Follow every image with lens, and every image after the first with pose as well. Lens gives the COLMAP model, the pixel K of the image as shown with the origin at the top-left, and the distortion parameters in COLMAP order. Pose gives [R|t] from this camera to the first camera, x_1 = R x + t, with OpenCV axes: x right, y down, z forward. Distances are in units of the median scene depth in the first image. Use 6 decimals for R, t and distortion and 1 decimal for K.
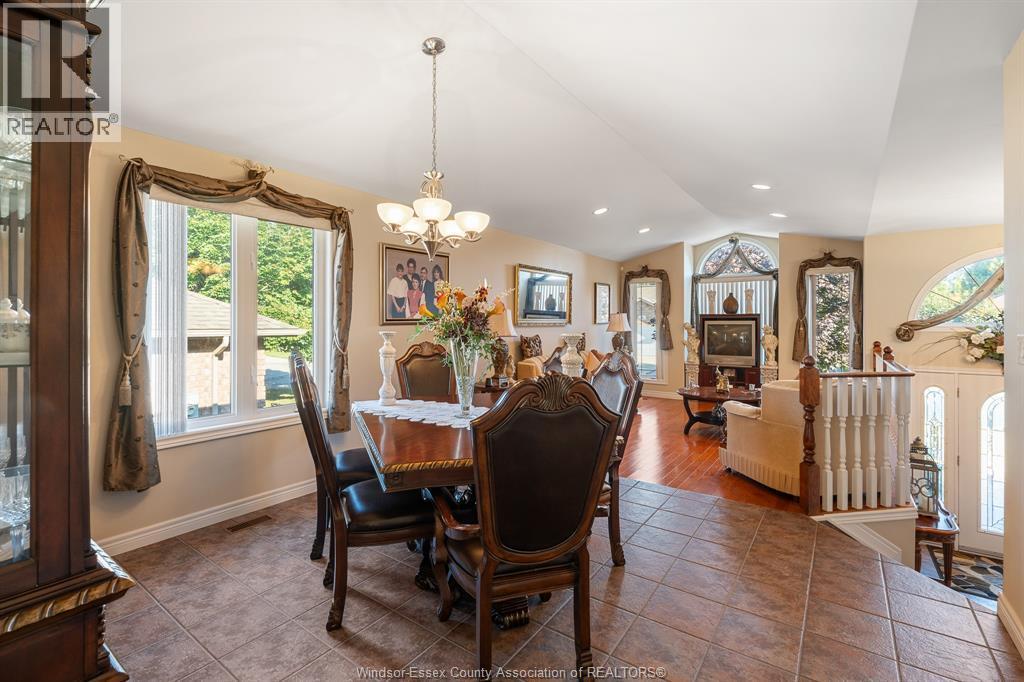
lens RADIAL K [[461.8, 0, 499.3], [0, 461.8, 322.5], [0, 0, 1]] dist [-0.003659, 0.000376]
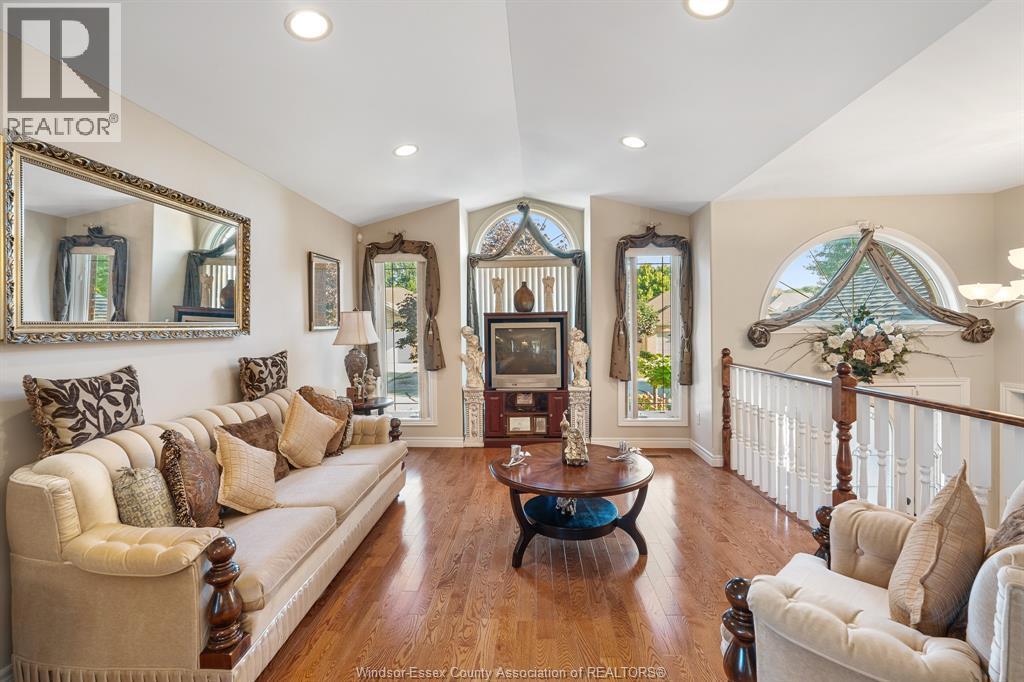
lens RADIAL K [[461.8, 0, 517.8], [0, 461.8, 326.0], [0, 0, 1]] dist [-0.003659, 0.000376]
pose [[0.823647, -0.013350, 0.566945, 0.108828], [0.014456, 0.999892, 0.002544, -0.000626], [-0.566918, 0.006100, 0.823751, 0.454501]]
